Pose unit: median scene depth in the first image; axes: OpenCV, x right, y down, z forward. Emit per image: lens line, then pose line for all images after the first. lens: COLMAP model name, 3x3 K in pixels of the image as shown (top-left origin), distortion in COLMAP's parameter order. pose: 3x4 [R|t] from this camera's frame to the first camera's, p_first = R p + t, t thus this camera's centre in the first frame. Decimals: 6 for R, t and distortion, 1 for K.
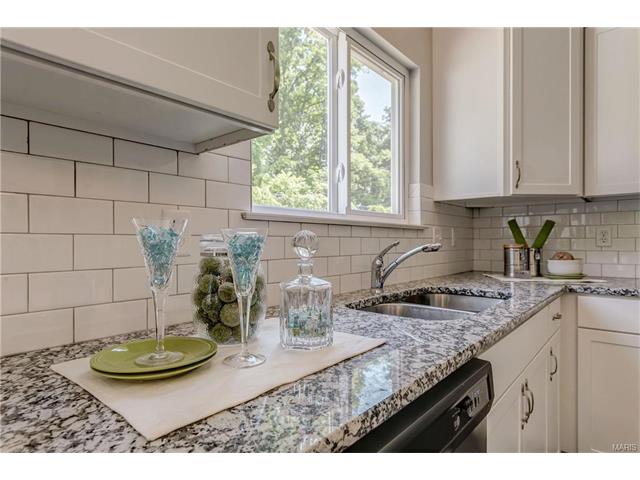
lens RADIAL K [[380.2, 0, 319.9], [0, 380.2, 243.2], [0, 0, 1]] dist [0.023690, -0.000529]
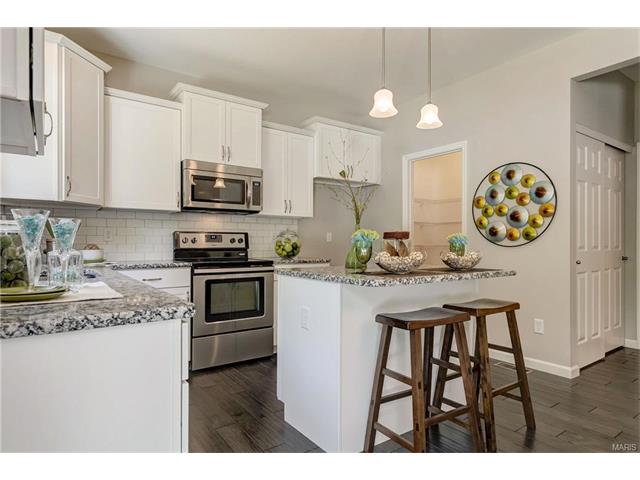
lens RADIAL K [[380.2, 0, 316.9], [0, 380.2, 238.7], [0, 0, 1]] dist [0.023690, -0.000529]
pose [[0.244398, 0.020074, 0.969467, -0.573881], [0.000713, 0.999782, -0.020881, 0.033864], [-0.969675, 0.005795, 0.244330, -0.179503]]
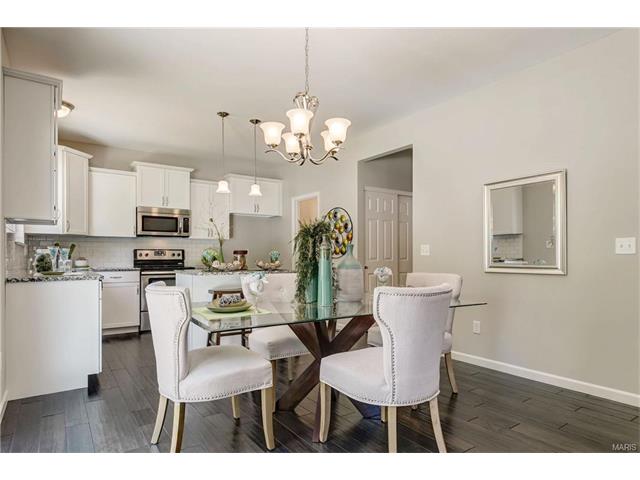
lens RADIAL K [[380.2, 0, 315.4], [0, 380.2, 253.5], [0, 0, 1]] dist [0.023690, -0.000529]
pose [[0.257424, 0.013775, 0.966200, -1.474090], [0.002613, 0.999885, -0.014952, 0.041382], [-0.966295, 0.006374, 0.257358, -1.195597]]
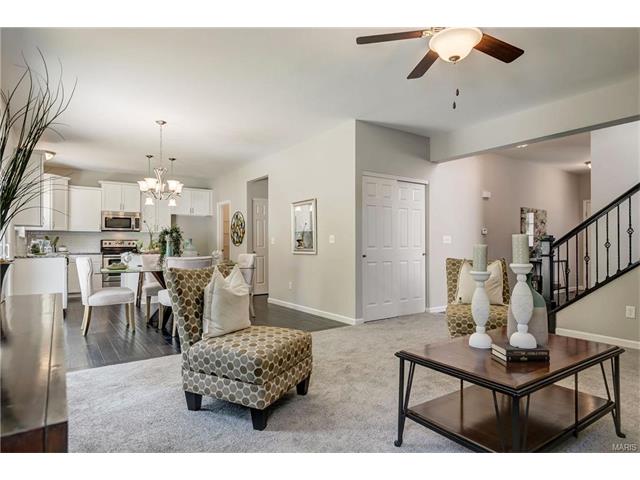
lens RADIAL K [[380.2, 0, 316.6], [0, 380.2, 241.7], [0, 0, 1]] dist [0.023690, -0.000529]
pose [[0.262577, 0.015174, 0.964792, -2.508971], [0.002505, 0.999862, -0.016408, 0.057873], [-0.964908, 0.006725, 0.262503, -2.564211]]
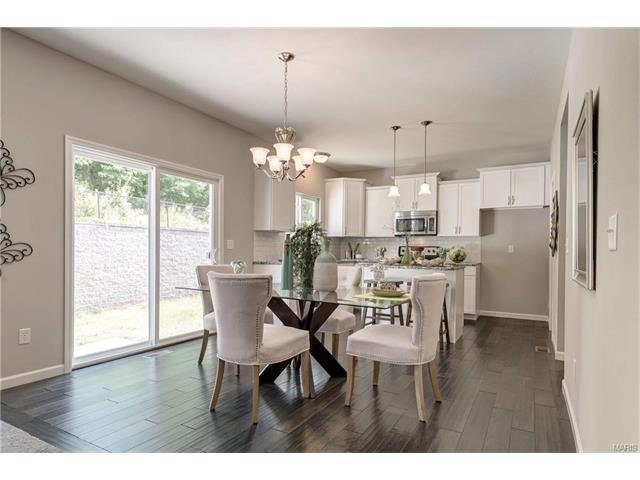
lens RADIAL K [[380.2, 0, 313.0], [0, 380.2, 249.5], [0, 0, 1]] dist [0.023690, -0.000529]
pose [[0.983063, 0.018211, 0.182359, -0.459427], [-0.017674, 0.999833, -0.004566, 0.022800], [-0.182412, 0.001266, 0.983221, -2.539510]]
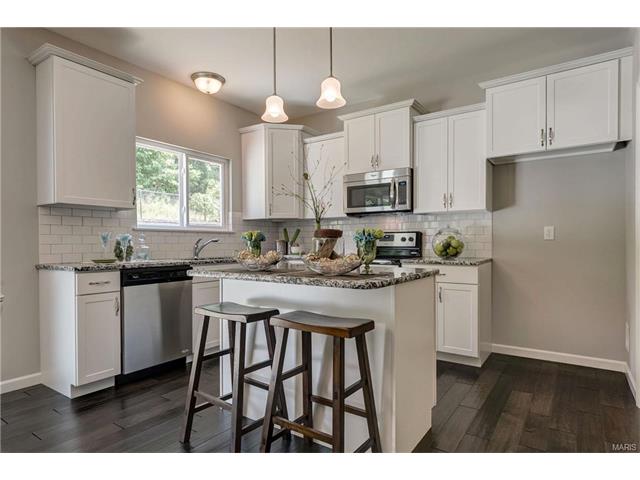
lens RADIAL K [[380.2, 0, 315.0], [0, 380.2, 244.8], [0, 0, 1]] dist [0.023690, -0.000529]
pose [[0.995450, 0.000554, 0.095282, 0.559782], [-0.000767, 0.999997, 0.002196, 0.027445], [-0.095281, -0.002259, 0.995448, -1.290756]]
